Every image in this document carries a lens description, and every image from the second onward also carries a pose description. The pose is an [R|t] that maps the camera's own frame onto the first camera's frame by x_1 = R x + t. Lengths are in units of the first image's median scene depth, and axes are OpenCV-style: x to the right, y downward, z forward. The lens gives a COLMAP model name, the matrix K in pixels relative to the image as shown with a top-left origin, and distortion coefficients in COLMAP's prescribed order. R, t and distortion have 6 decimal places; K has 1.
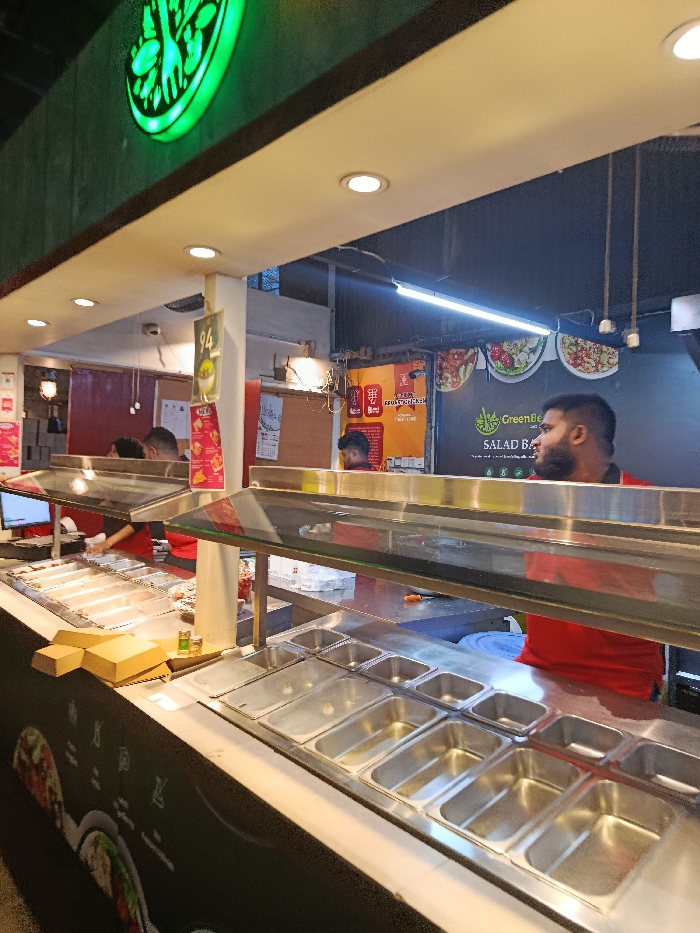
lens RADIAL K [[650.5, 0, 350.0], [0, 650.5, 466.5], [0, 0, 1]] dist [0.089512, -0.140536]
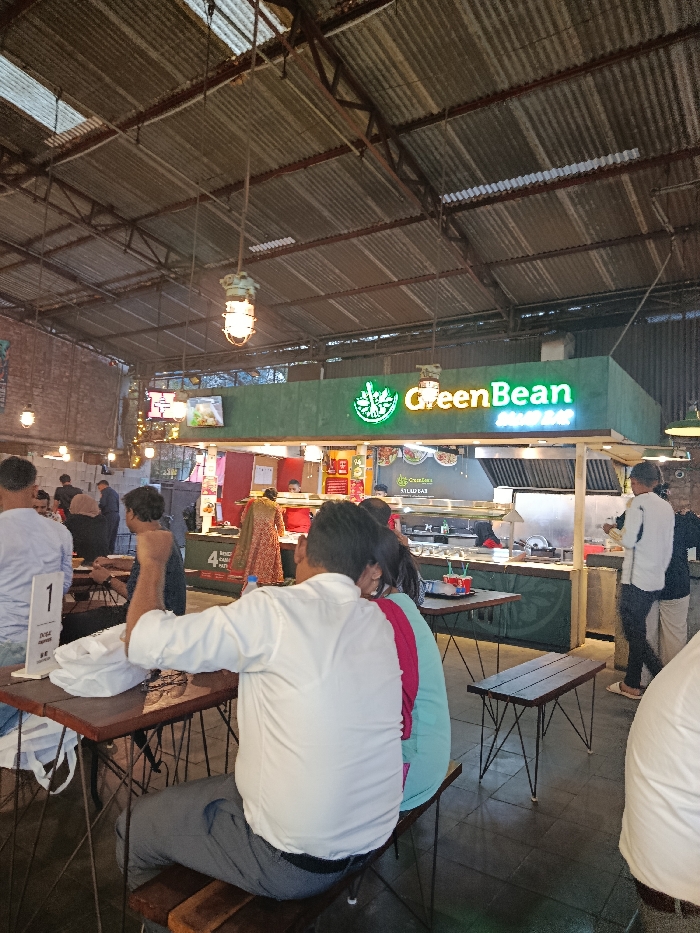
lens RADIAL K [[650.5, 0, 350.0], [0, 650.5, 466.5], [0, 0, 1]] dist [0.089512, -0.140536]
pose [[0.967108, 0.034665, 0.251993, -0.562836], [-0.019663, 0.997894, -0.061809, 0.028344], [-0.253605, 0.054821, 0.965753, -1.200681]]
